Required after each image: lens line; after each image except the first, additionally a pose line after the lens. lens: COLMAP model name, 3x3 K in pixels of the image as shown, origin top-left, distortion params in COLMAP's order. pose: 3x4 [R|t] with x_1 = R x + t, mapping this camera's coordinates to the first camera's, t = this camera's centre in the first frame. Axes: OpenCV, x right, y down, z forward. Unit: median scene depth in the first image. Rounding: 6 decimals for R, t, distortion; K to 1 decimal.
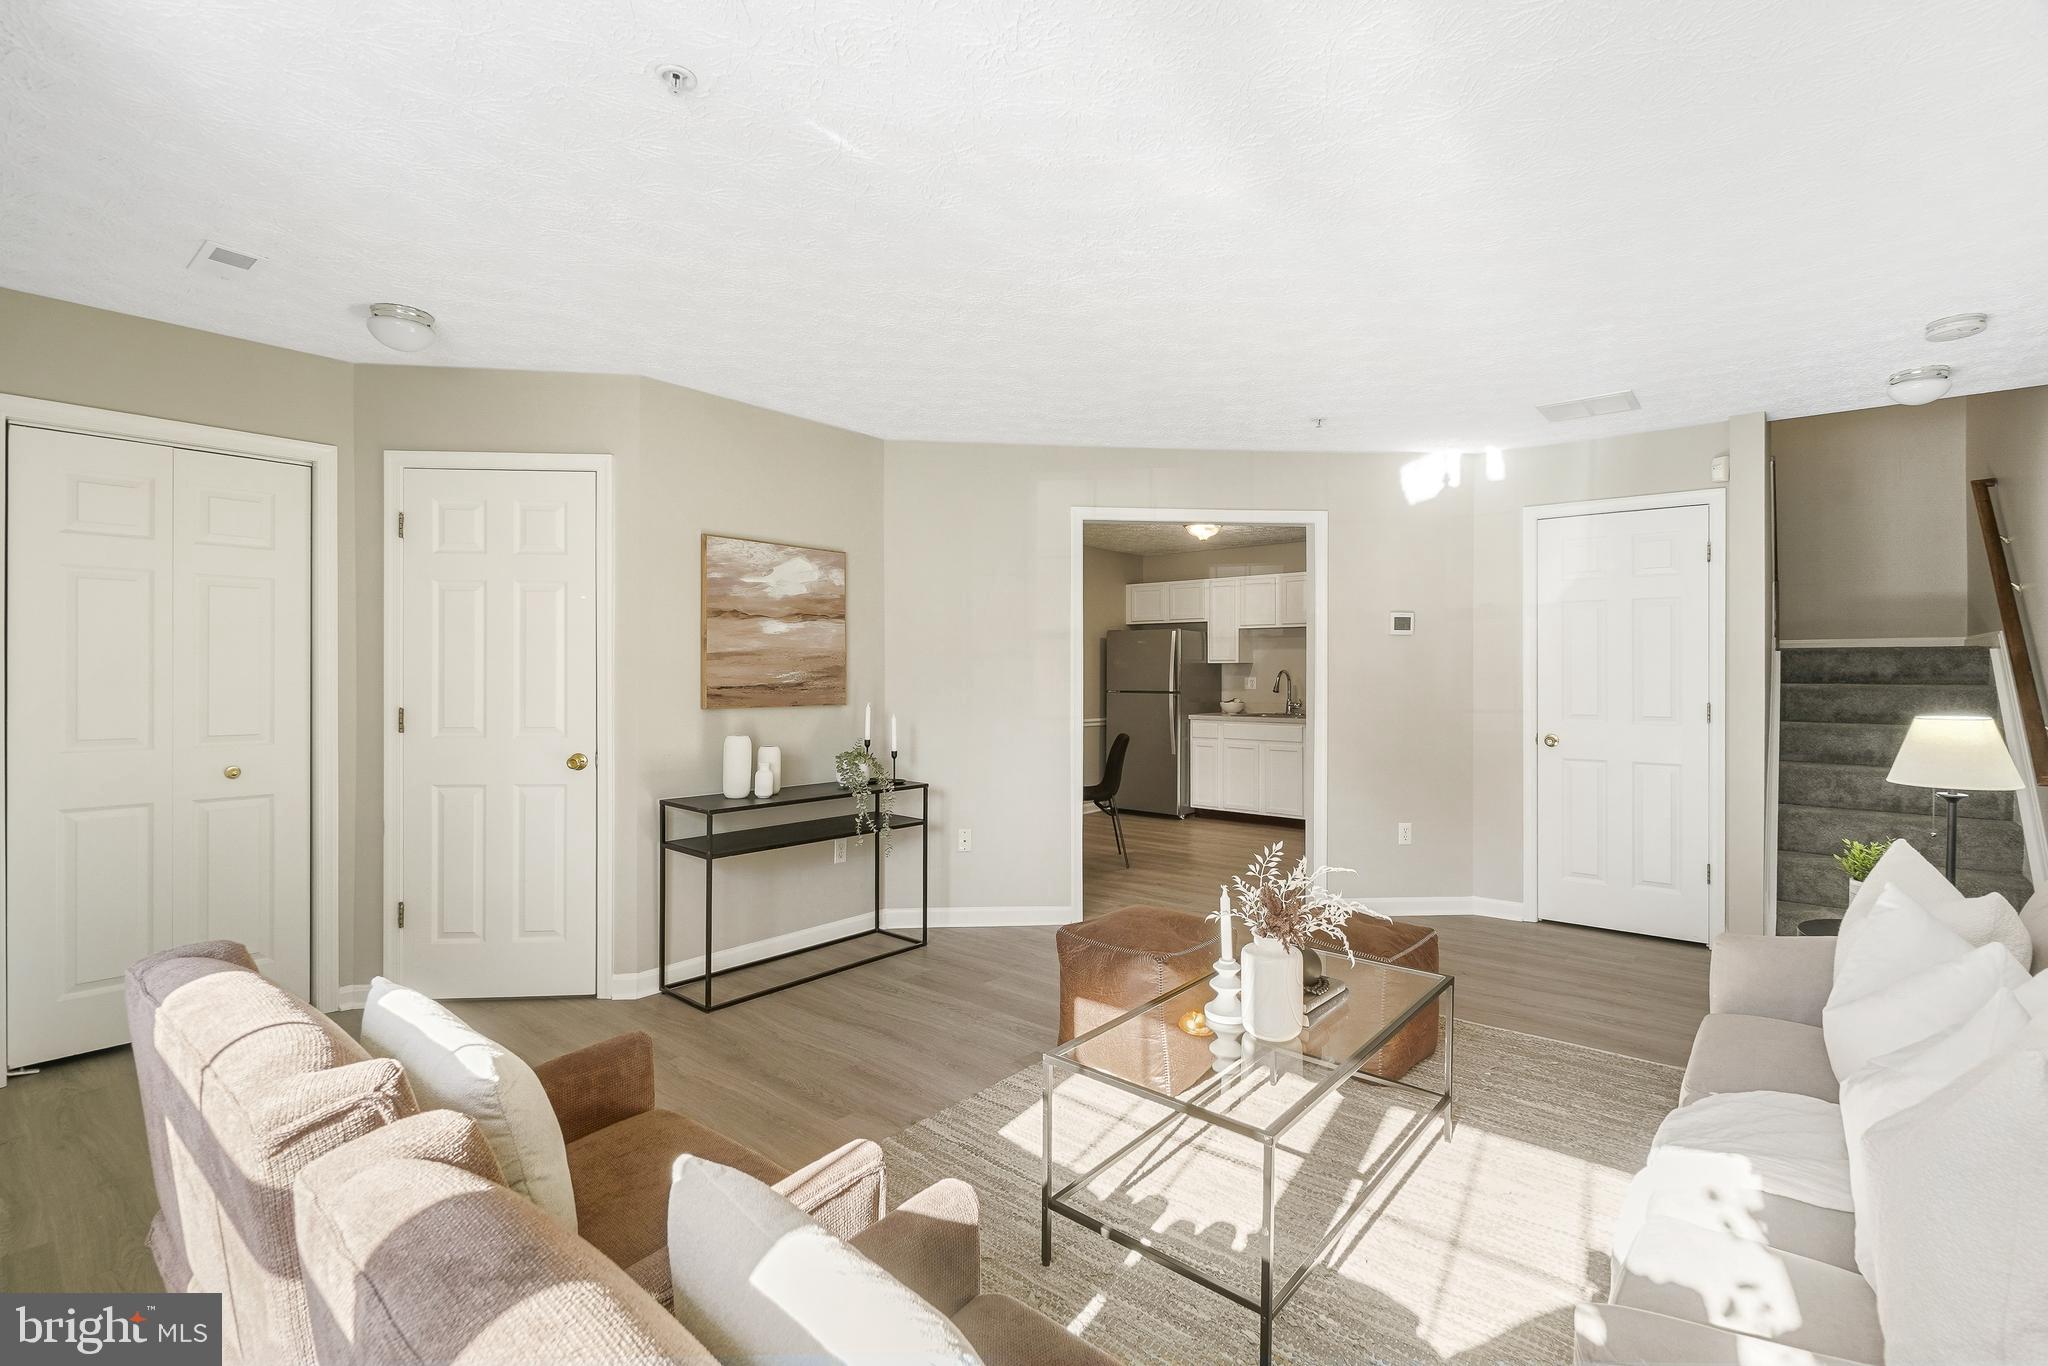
lens RADIAL K [[906.2, 0, 1029.5], [0, 906.2, 680.2], [0, 0, 1]] dist [0.001057, 0.000136]
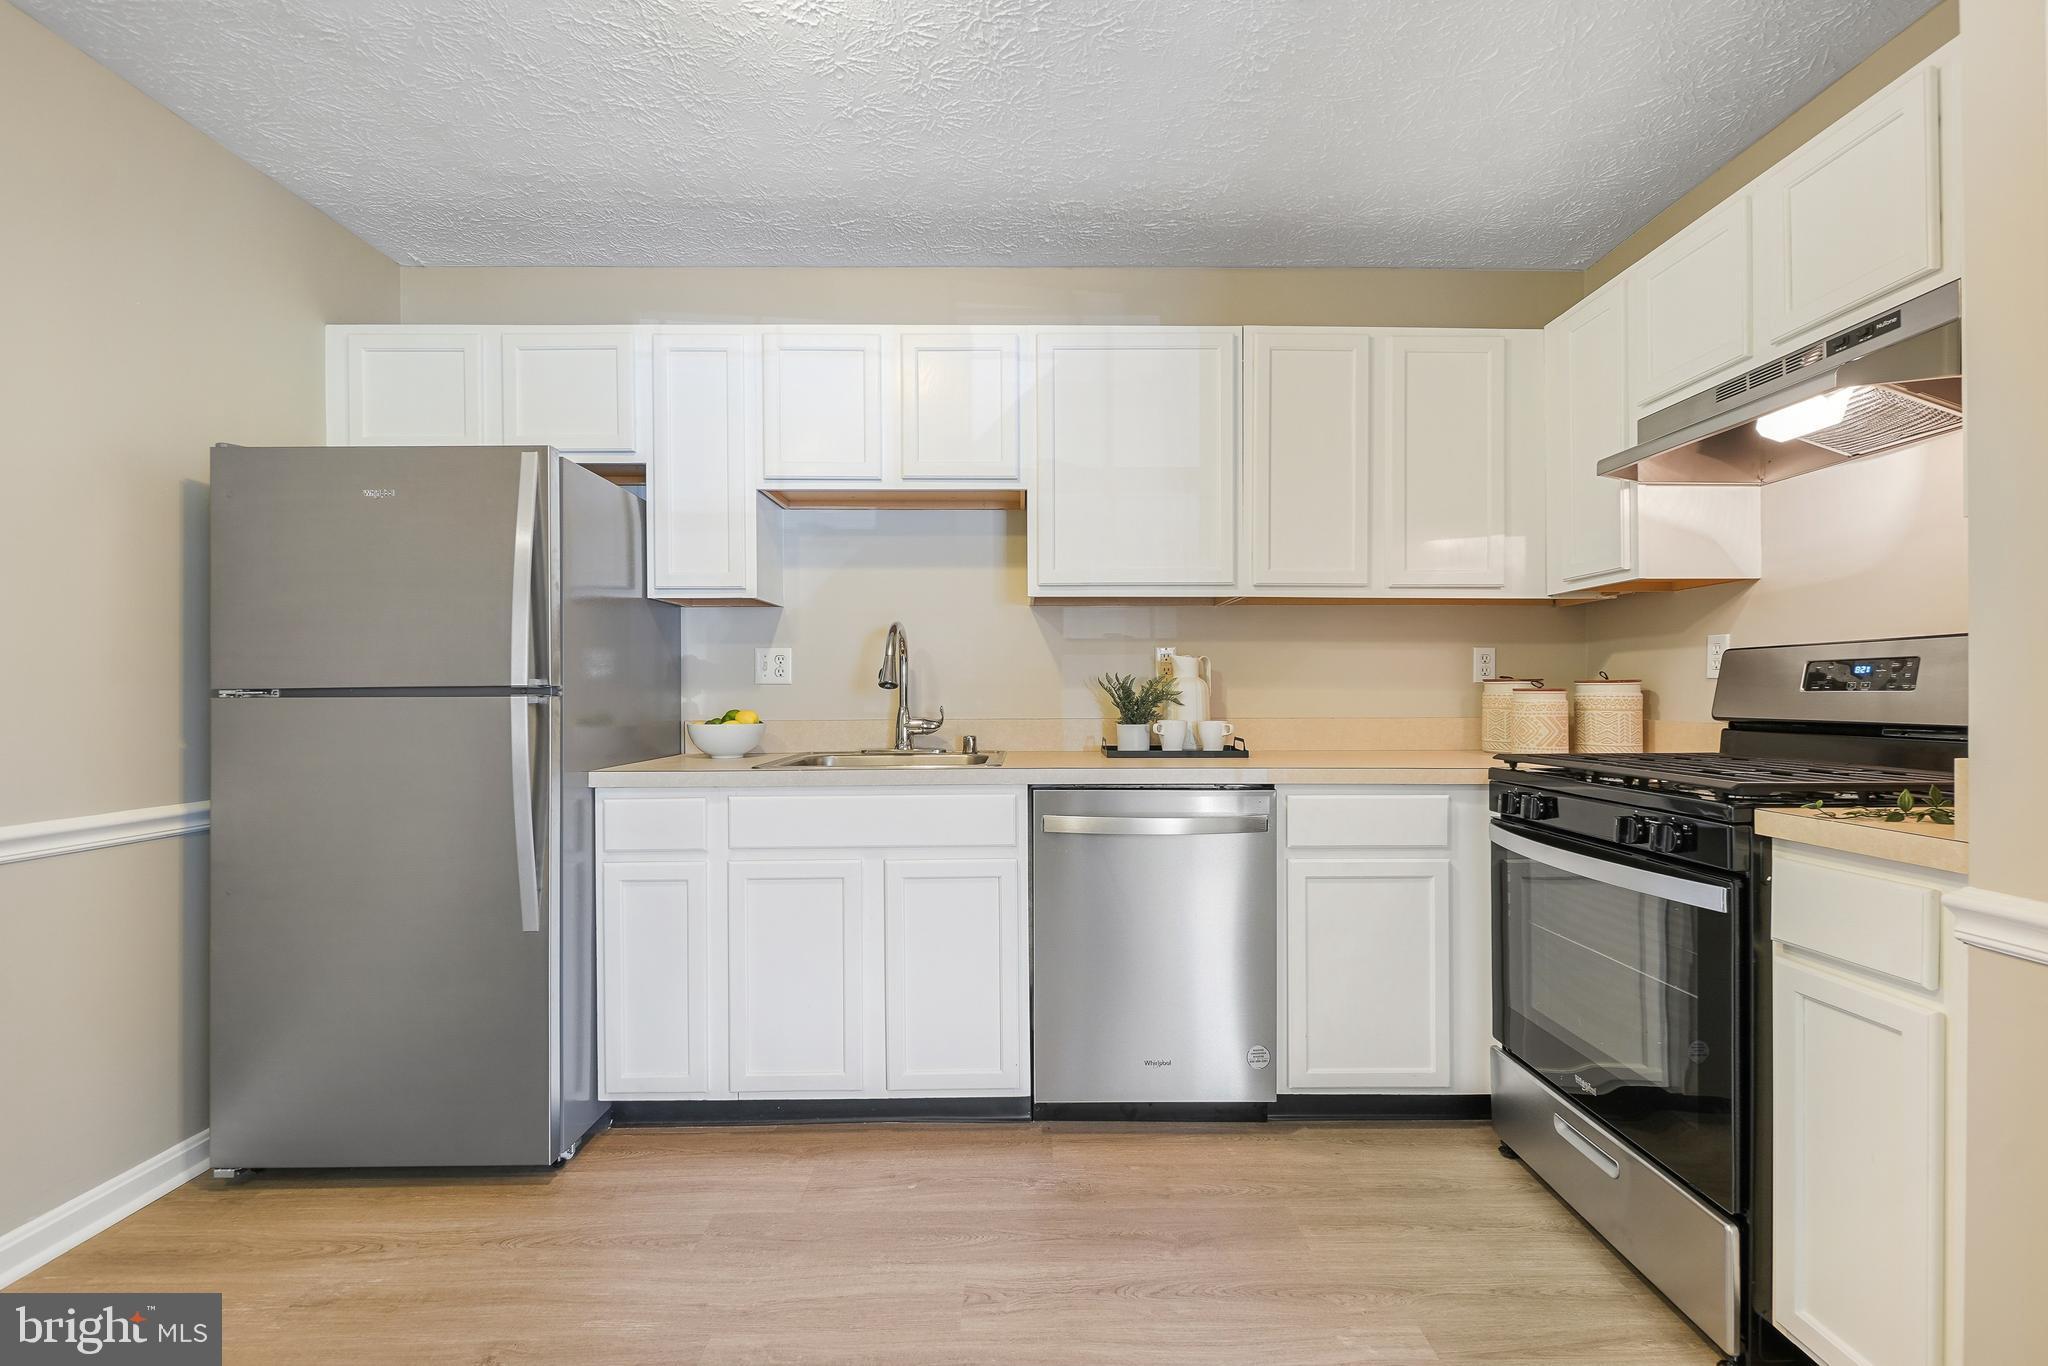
lens RADIAL K [[906.2, 0, 1032.6], [0, 906.2, 691.4], [0, 0, 1]] dist [0.001057, 0.000136]
pose [[0.755779, -0.004311, 0.654812, 0.094646], [0.006645, 0.999977, -0.001086, 0.014197], [-0.654793, 0.005172, 0.755791, 0.685984]]
